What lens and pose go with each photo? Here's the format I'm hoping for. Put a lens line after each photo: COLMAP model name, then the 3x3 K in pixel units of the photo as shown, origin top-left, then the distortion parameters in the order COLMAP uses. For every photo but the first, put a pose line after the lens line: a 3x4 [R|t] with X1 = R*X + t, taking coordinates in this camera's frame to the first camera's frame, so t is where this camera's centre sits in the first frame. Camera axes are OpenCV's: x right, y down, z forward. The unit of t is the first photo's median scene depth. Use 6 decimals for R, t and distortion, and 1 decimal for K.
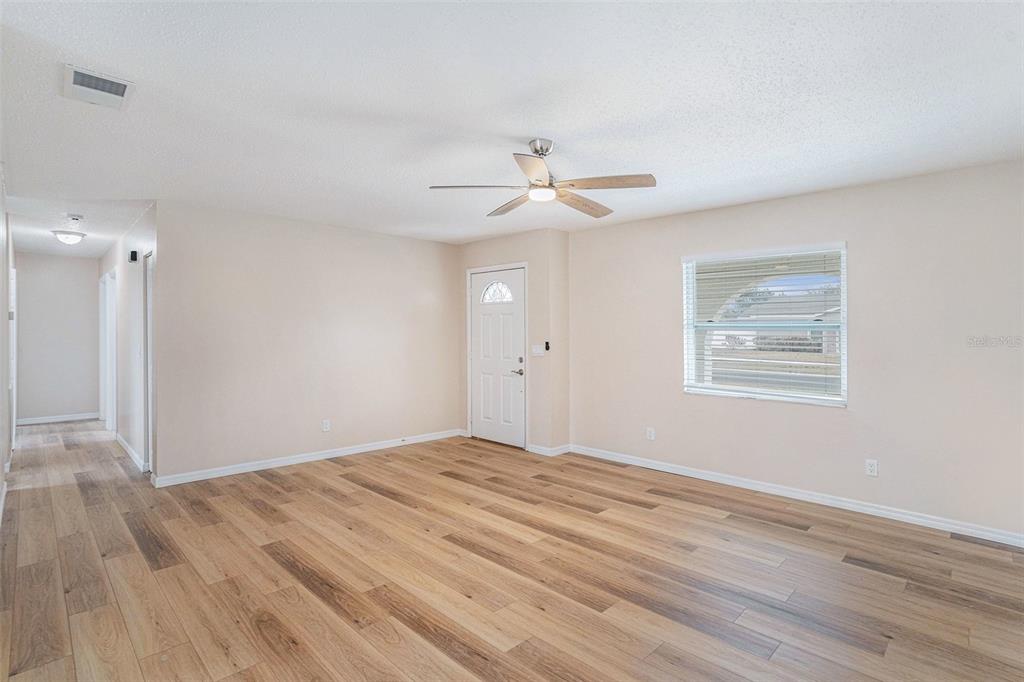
lens RADIAL K [[515.5, 0, 476.0], [0, 515.5, 346.9], [0, 0, 1]] dist [-0.045551, 0.010823]
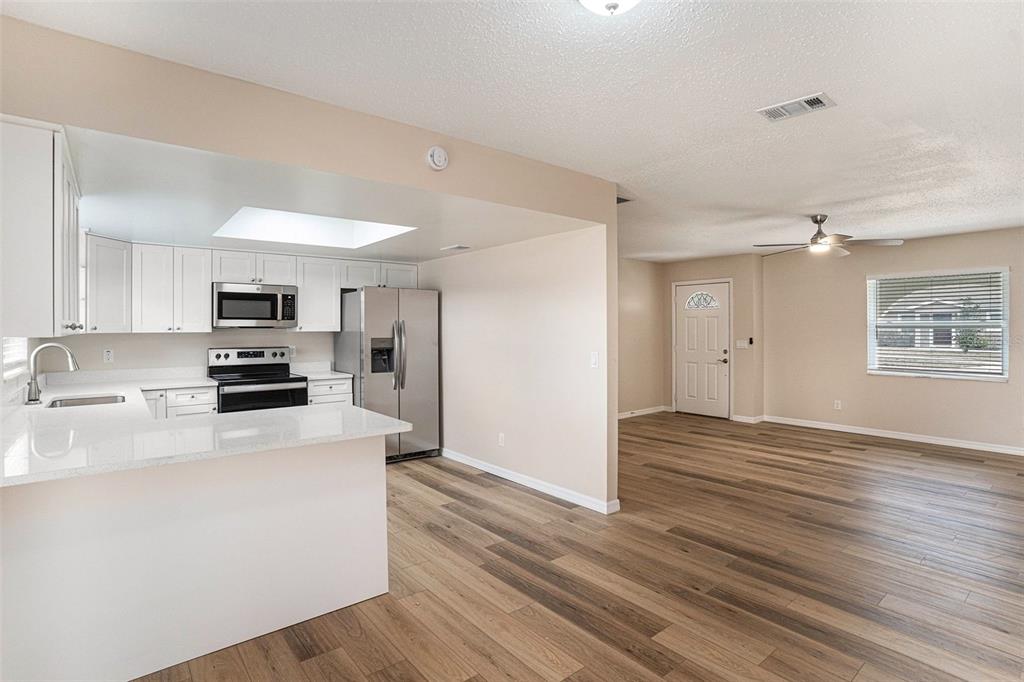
lens RADIAL K [[515.5, 0, 484.5], [0, 515.5, 338.4], [0, 0, 1]] dist [-0.045551, 0.010823]
pose [[0.996518, -0.005222, -0.083216, -0.585853], [0.004168, 0.999909, -0.012839, 0.007903], [0.083276, 0.012448, 0.996449, -0.500164]]
